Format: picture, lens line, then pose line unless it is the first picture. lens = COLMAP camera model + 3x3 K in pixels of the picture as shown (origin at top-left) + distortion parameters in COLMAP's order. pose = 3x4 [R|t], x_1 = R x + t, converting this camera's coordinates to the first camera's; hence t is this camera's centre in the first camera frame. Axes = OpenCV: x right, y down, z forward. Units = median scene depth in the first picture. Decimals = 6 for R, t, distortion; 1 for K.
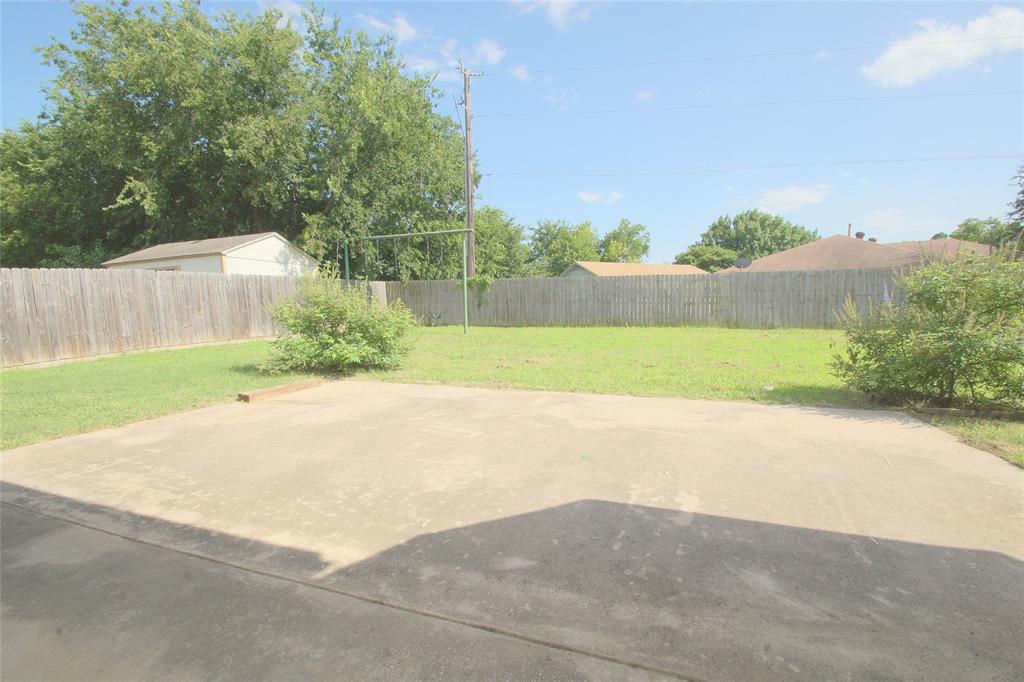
lens RADIAL K [[451.2, 0, 515.6], [0, 451.2, 352.2], [0, 0, 1]] dist [0.011332, -0.013817]
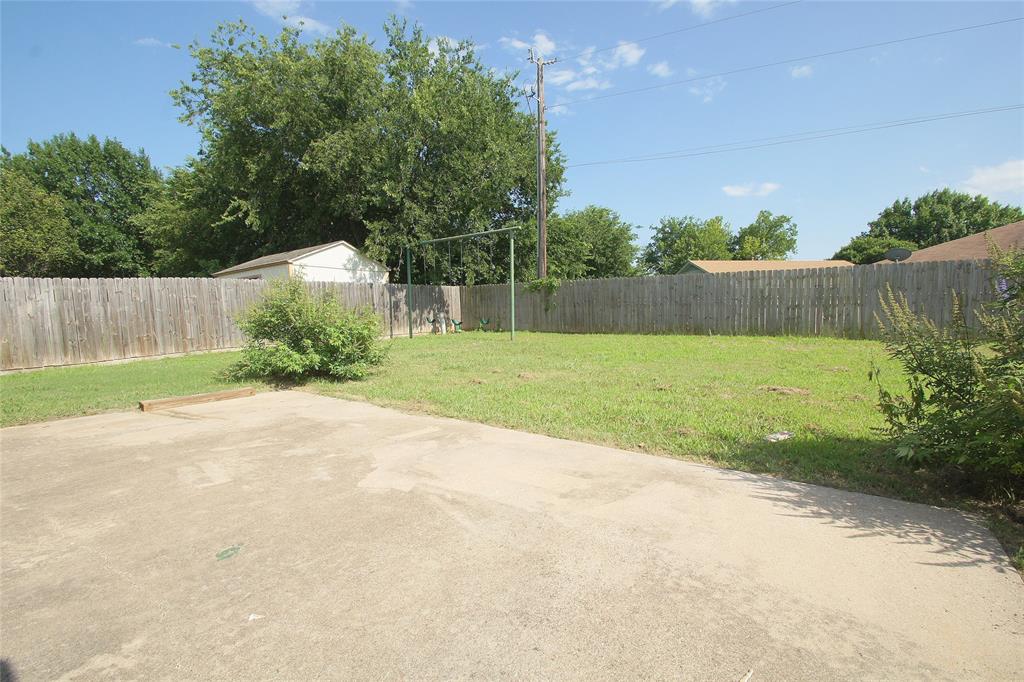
lens RADIAL K [[452.0, 0, 516.2], [0, 452.0, 355.3], [0, 0, 1]] dist [0.012103, -0.014884]
pose [[0.958300, 0.025682, -0.284609, 0.147901], [-0.027075, 0.999633, -0.000960, -0.009436], [0.284480, 0.008625, 0.958643, 0.109702]]
